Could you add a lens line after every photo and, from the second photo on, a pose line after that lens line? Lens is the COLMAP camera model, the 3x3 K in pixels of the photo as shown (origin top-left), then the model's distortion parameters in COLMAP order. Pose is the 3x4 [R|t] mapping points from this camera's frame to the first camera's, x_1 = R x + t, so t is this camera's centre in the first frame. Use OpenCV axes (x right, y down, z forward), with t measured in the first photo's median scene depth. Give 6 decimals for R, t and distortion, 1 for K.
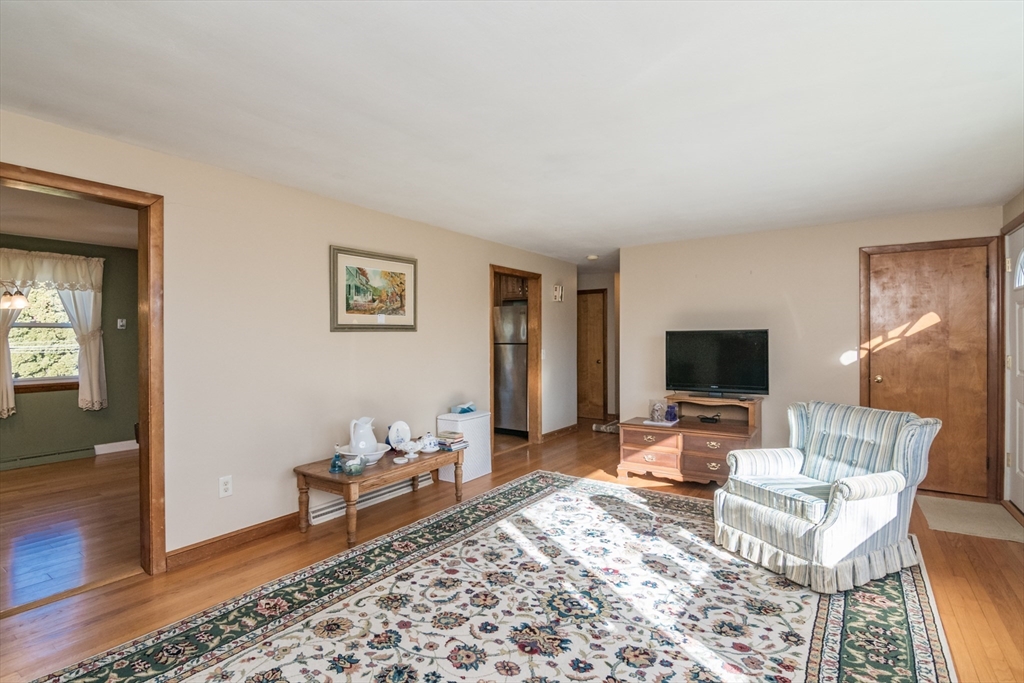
lens RADIAL K [[501.1, 0, 508.7], [0, 501.1, 339.0], [0, 0, 1]] dist [-0.010152, -0.002623]
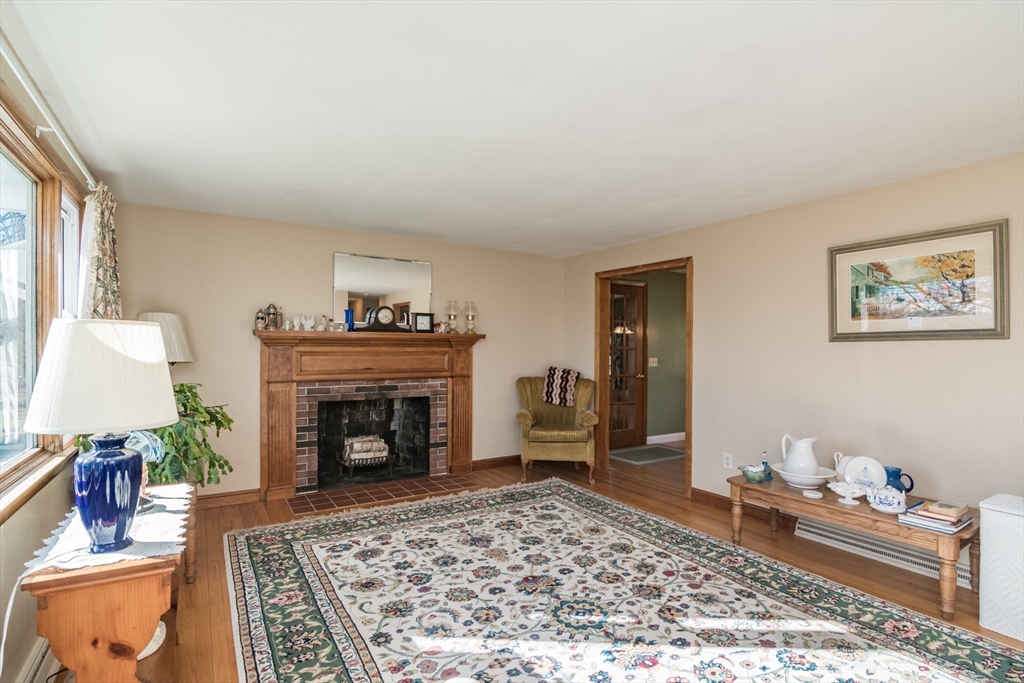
lens RADIAL K [[501.1, 0, 506.9], [0, 501.1, 345.3], [0, 0, 1]] dist [-0.010152, -0.002623]
pose [[-0.403001, -0.004702, -0.915188, 1.011539], [-0.009658, 0.999953, -0.000885, -0.001969], [0.915149, 0.008482, -0.403027, 1.155477]]
